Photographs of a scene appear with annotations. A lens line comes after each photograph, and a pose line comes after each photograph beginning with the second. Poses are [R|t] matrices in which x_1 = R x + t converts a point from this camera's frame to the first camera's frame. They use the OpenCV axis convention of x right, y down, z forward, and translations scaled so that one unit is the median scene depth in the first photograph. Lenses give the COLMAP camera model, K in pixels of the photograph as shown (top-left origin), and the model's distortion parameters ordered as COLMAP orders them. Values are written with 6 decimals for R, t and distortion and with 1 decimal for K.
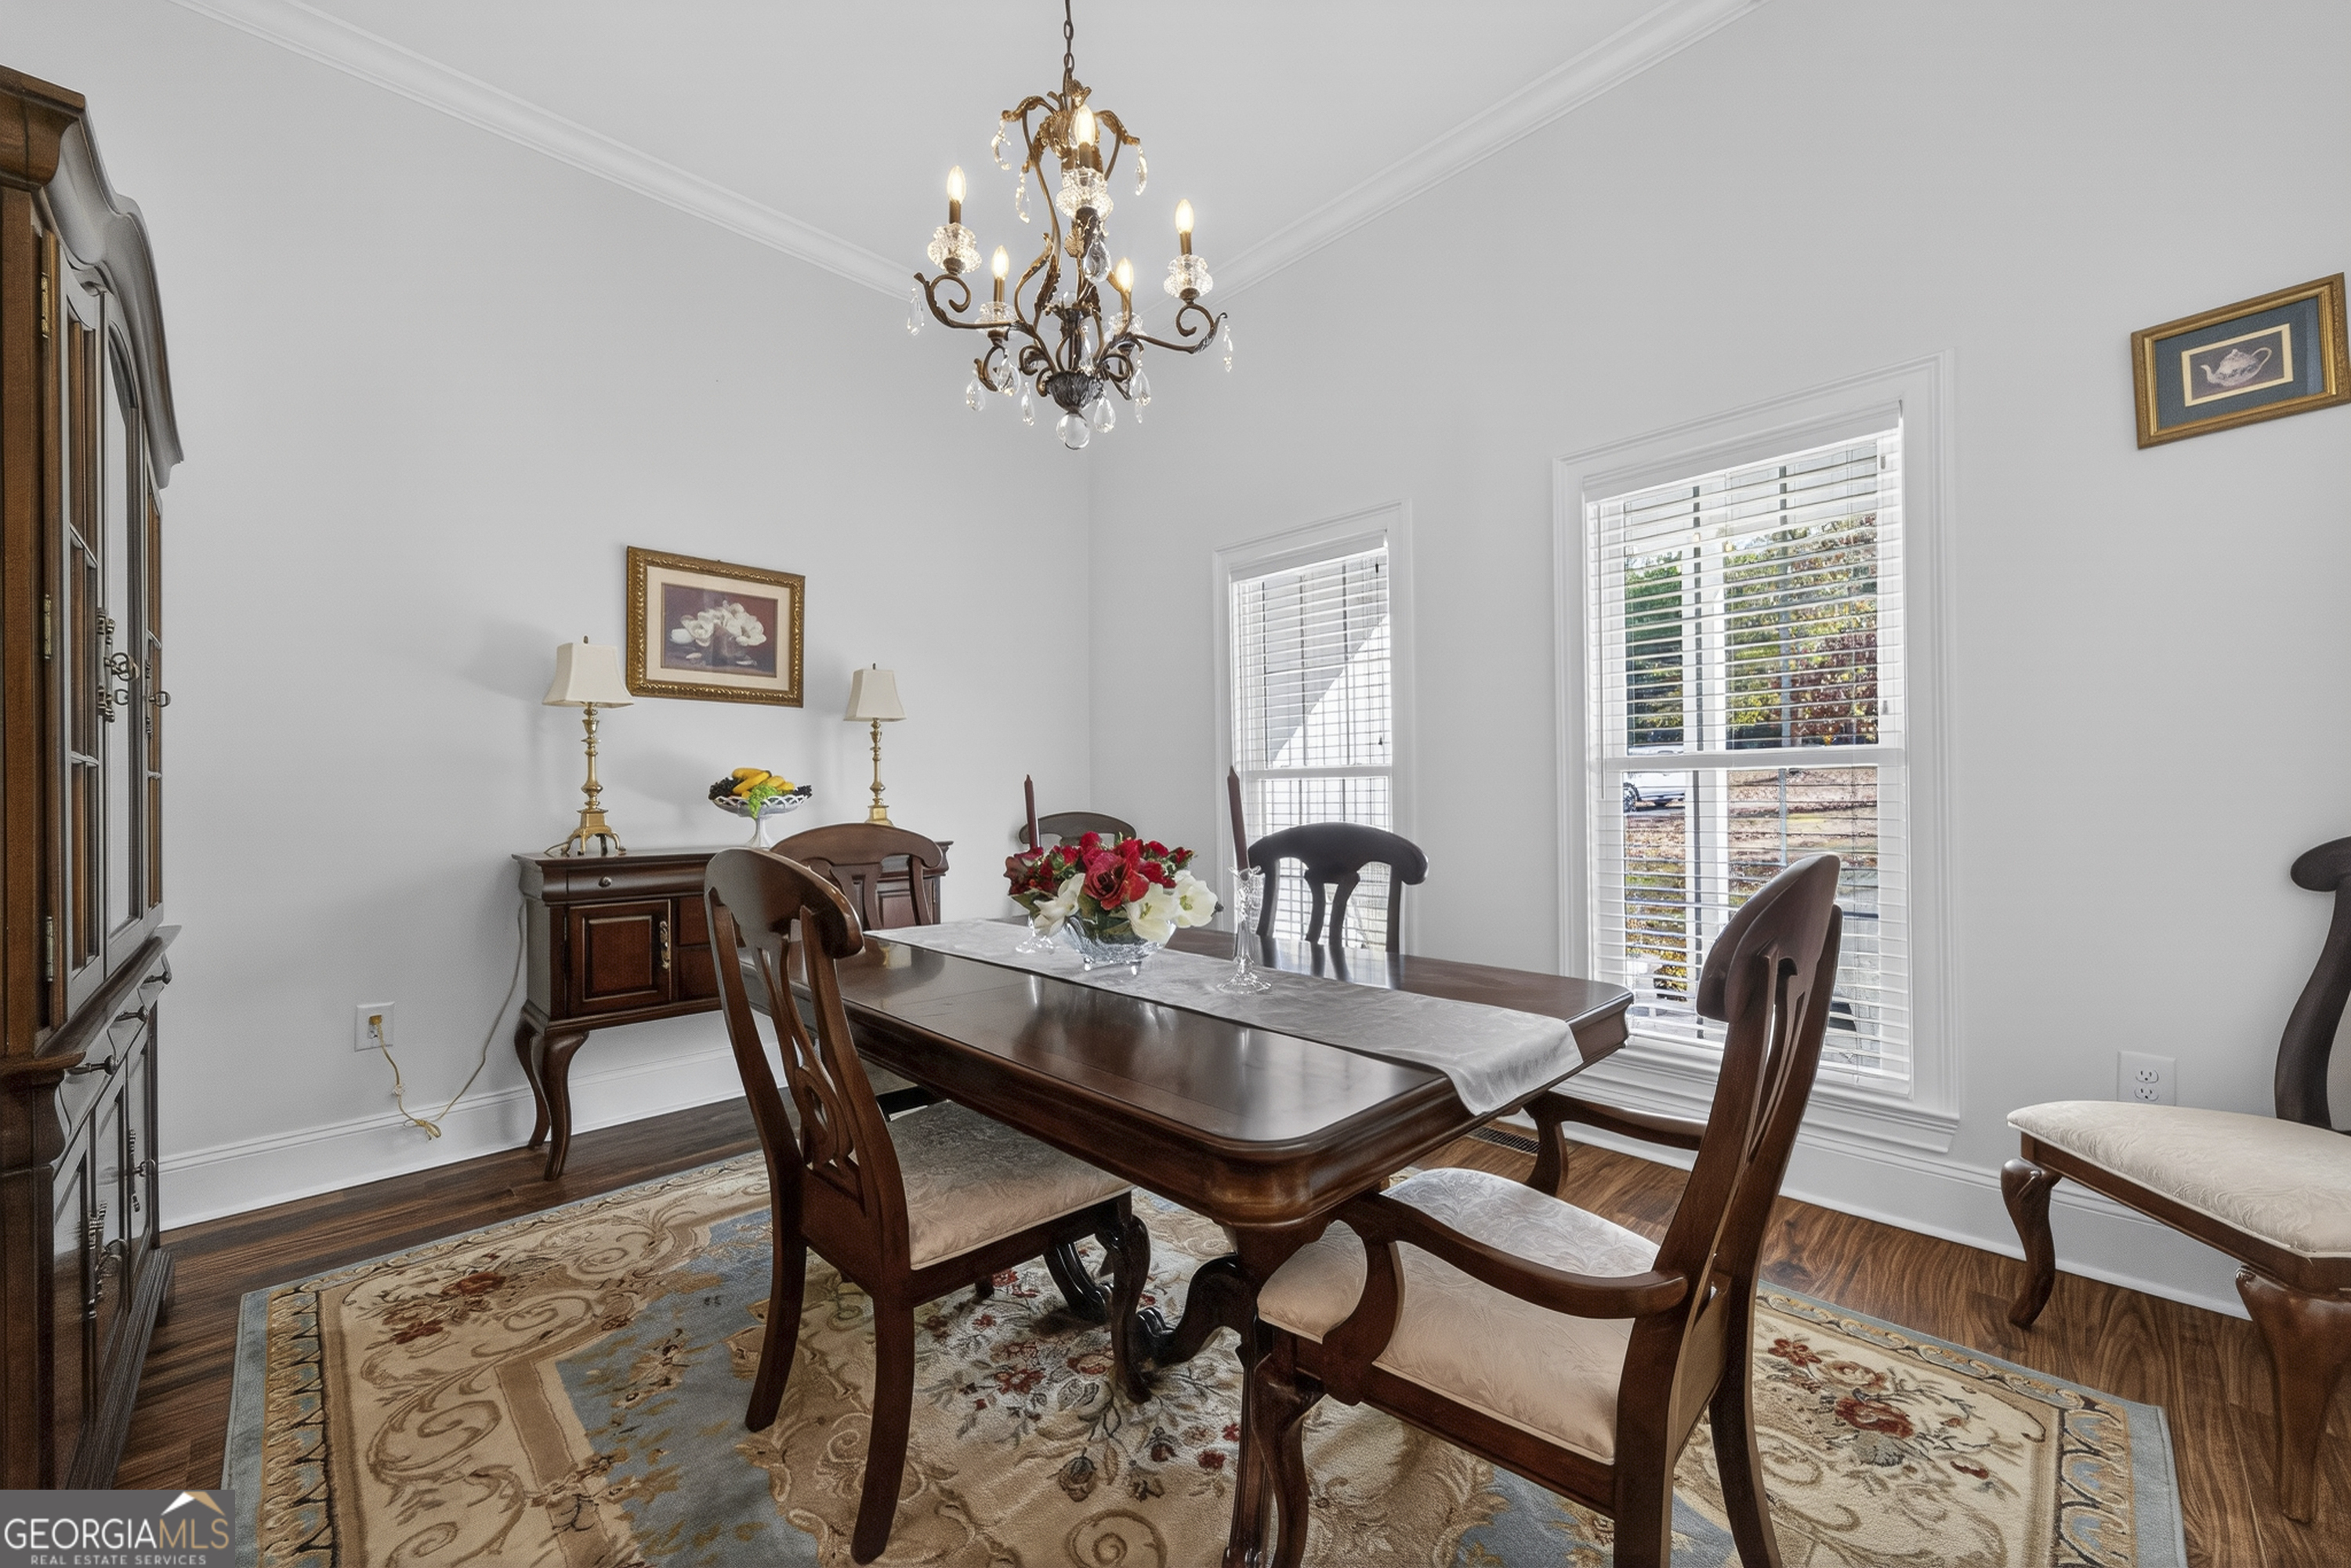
lens RADIAL K [[889.6, 0, 1155.7], [0, 889.6, 795.8], [0, 0, 1]] dist [0.003007, 0.000302]
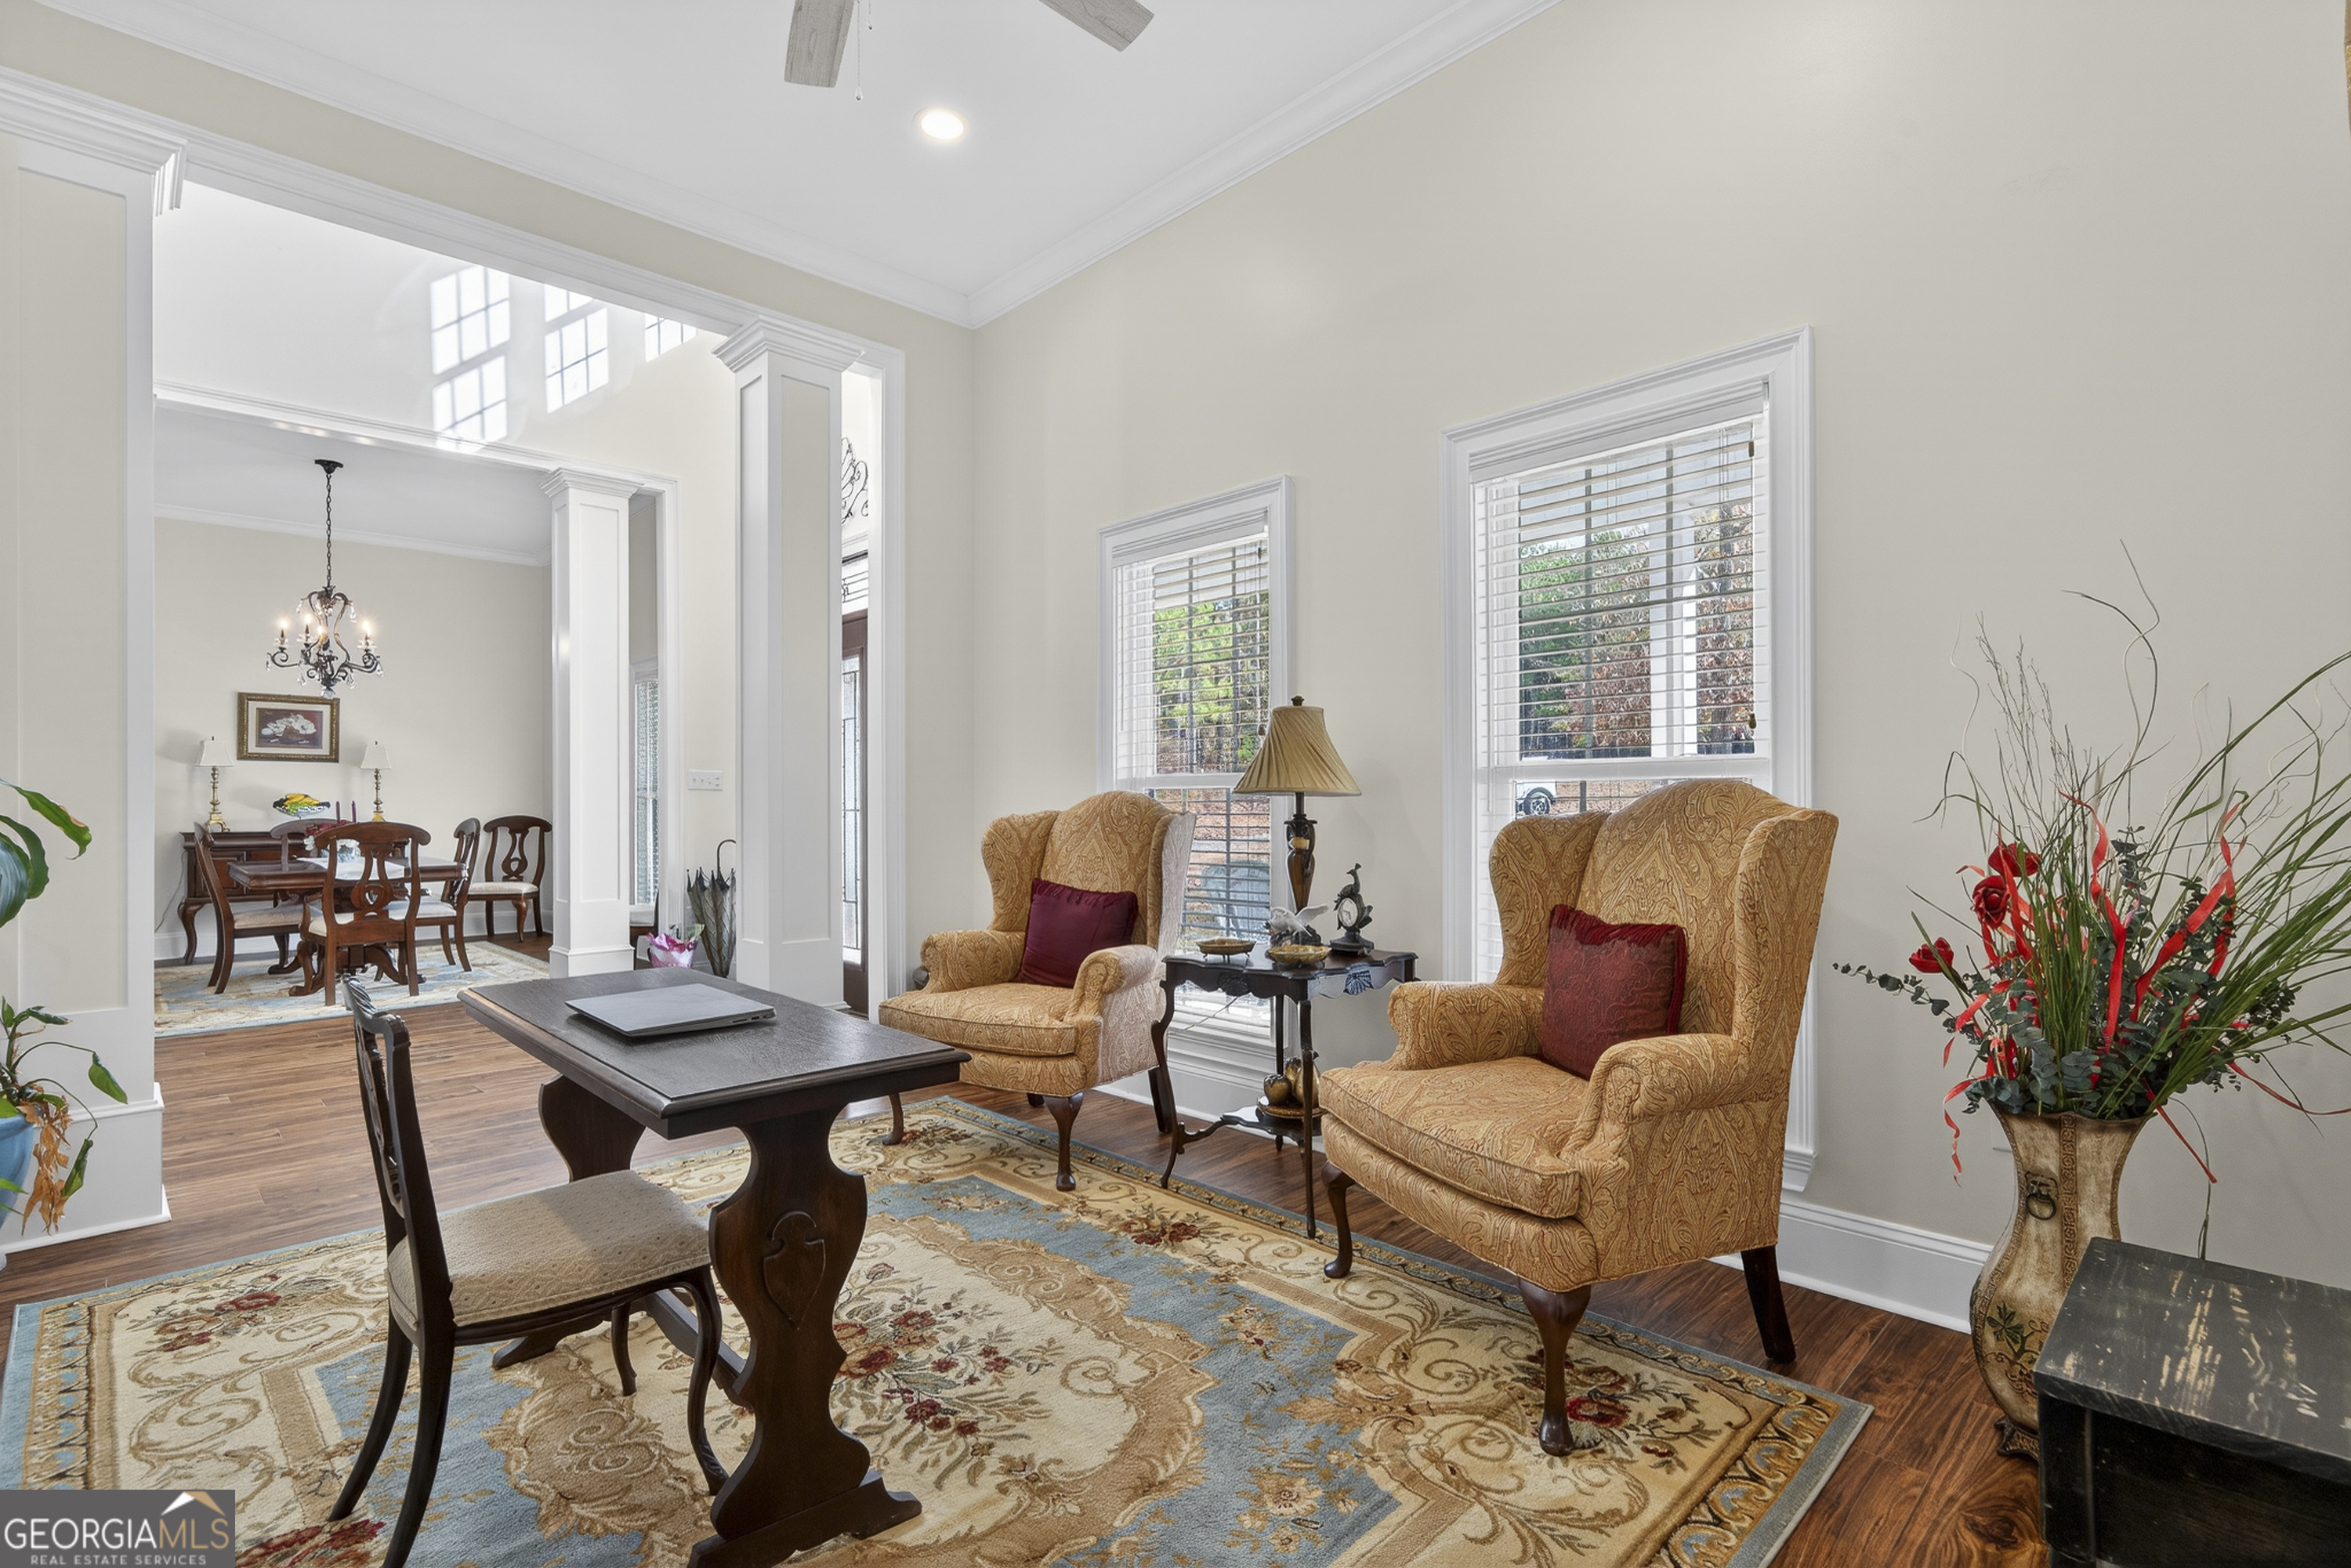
lens RADIAL K [[1105.2, 0, 1125.9], [0, 1105.2, 796.1], [0, 0, 1]] dist [0.019219, 0.002294]
pose [[0.999933, 0.000096, -0.011546, 1.459264], [-0.000192, 0.999966, -0.008271, -0.003345], [0.011545, 0.008272, 0.999899, -1.552842]]
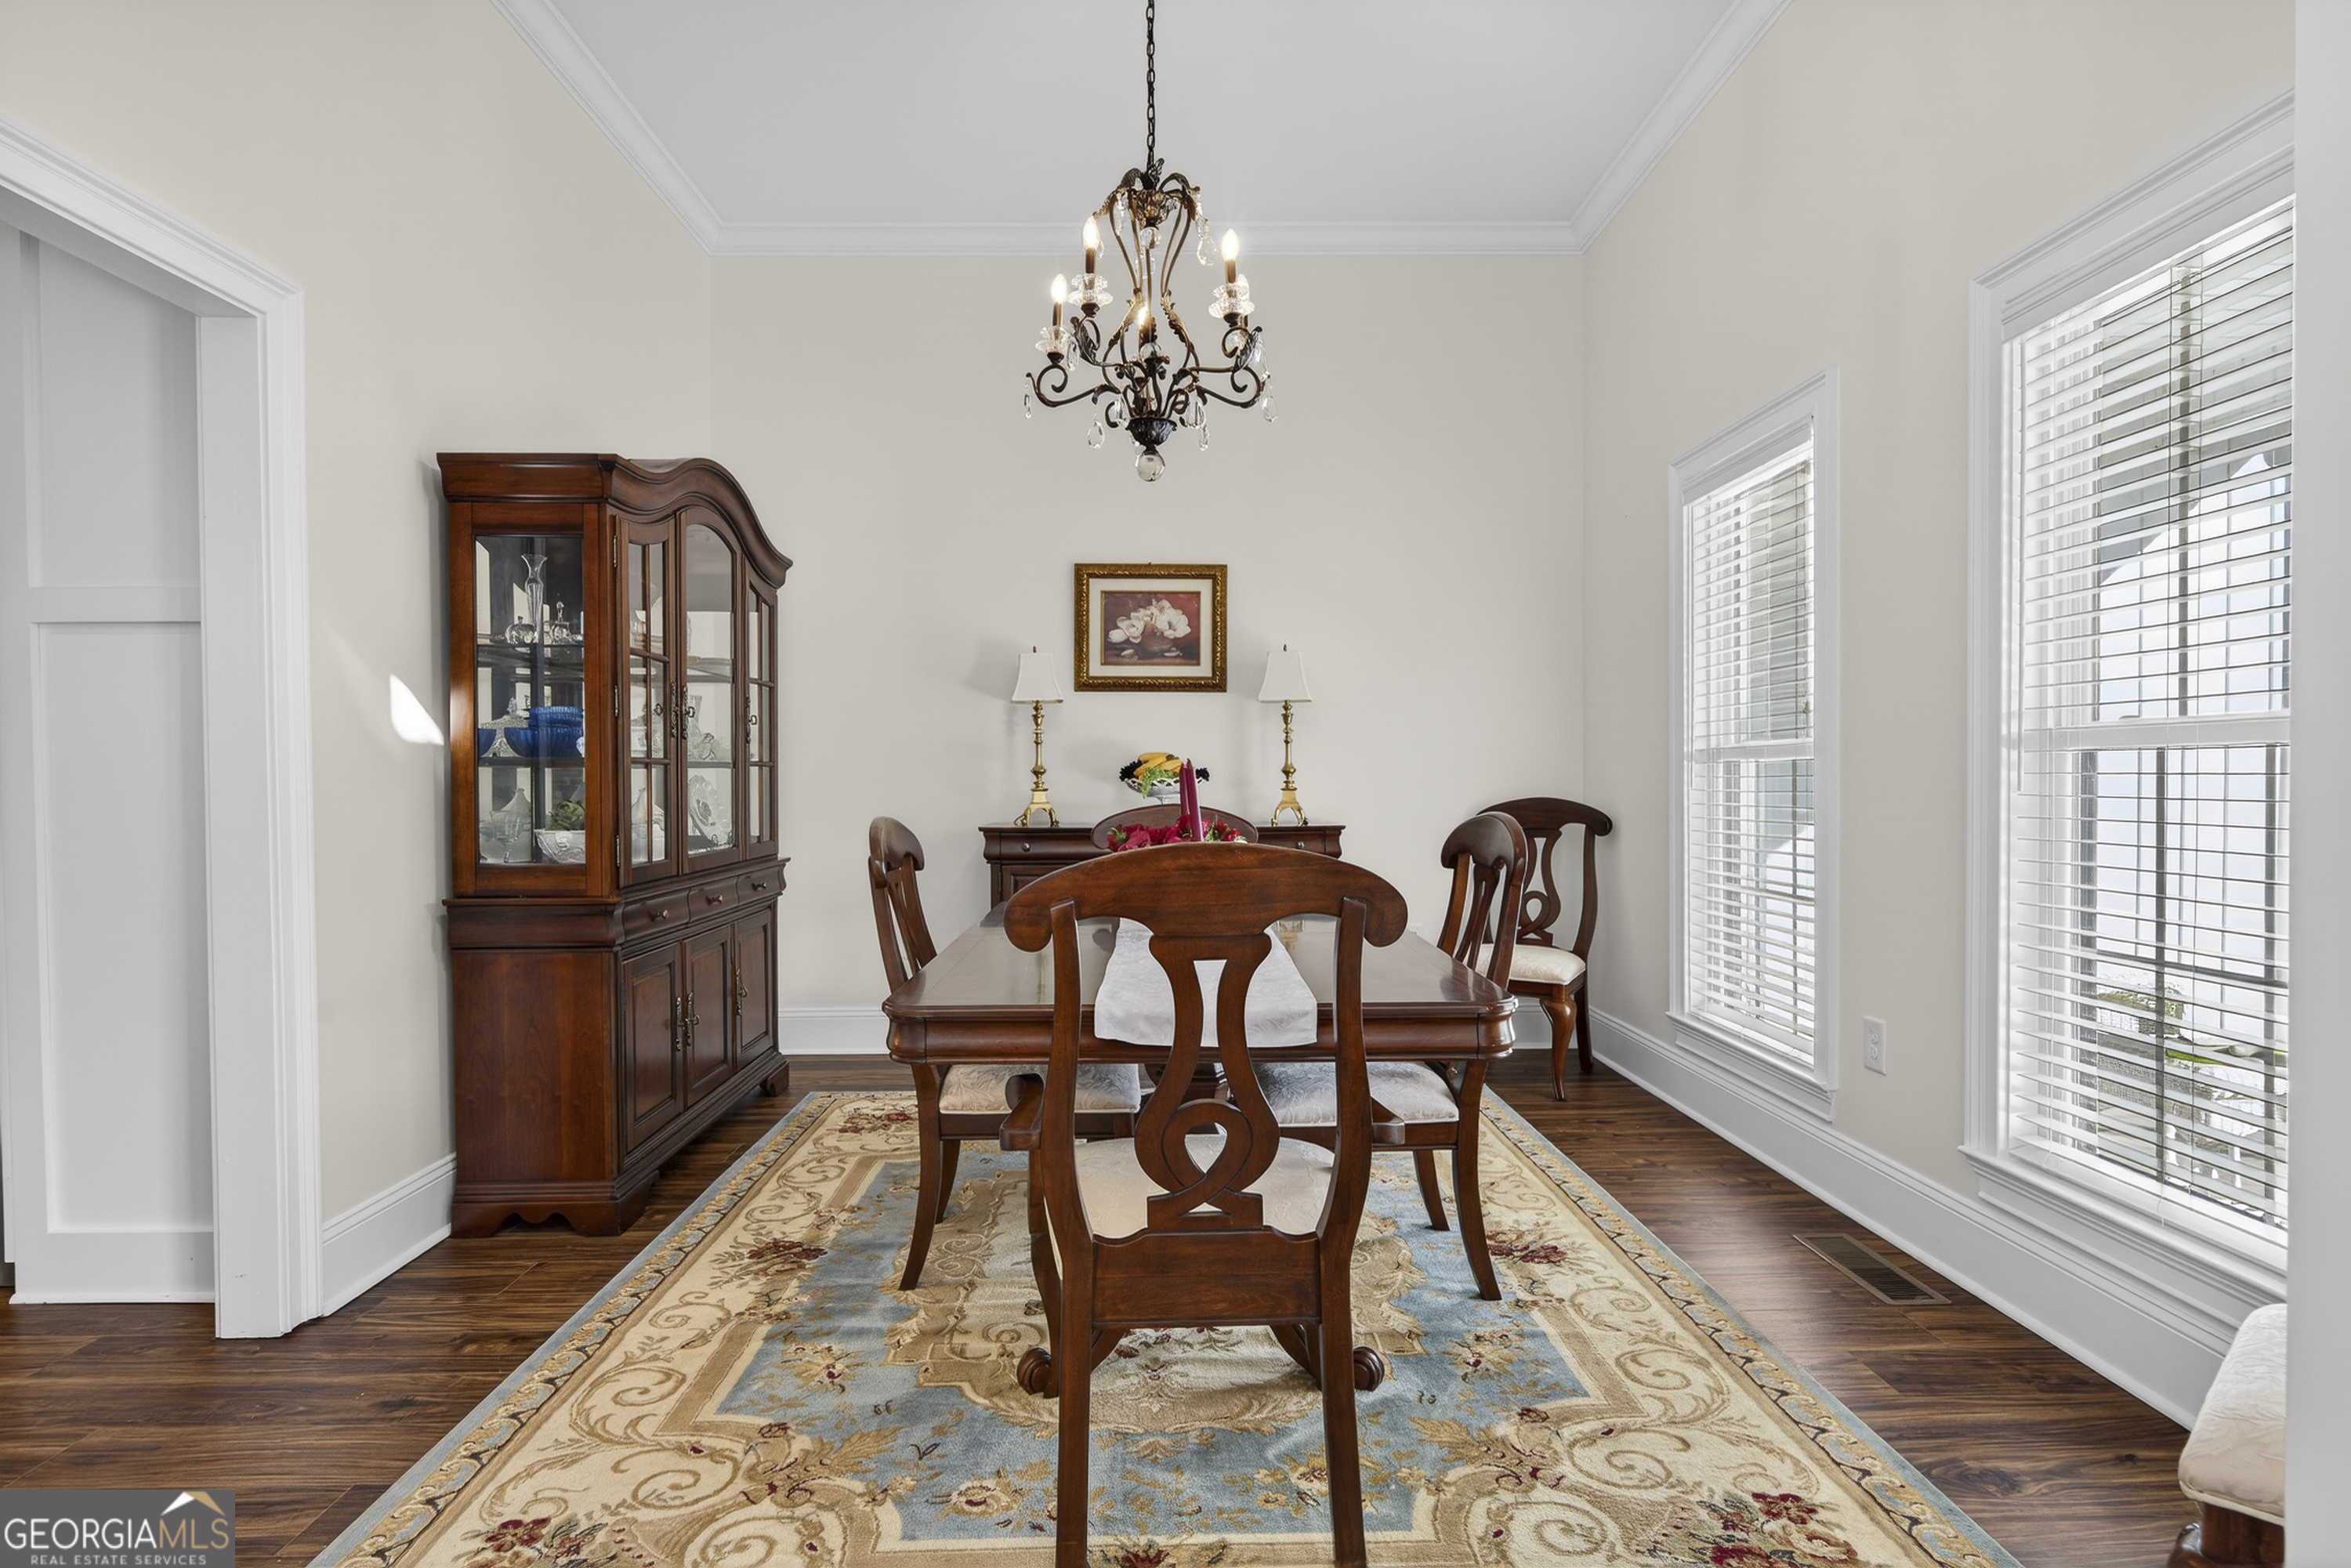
lens RADIAL K [[1162.9, 0, 1149.1], [0, 1162.9, 786.4], [0, 0, 1]] dist [-0.018777, 0.000172]
pose [[0.730942, 0.012111, -0.682332, 0.475844], [-0.005333, 0.999913, 0.012035, -0.005698], [0.682418, -0.005158, 0.730944, -0.050600]]
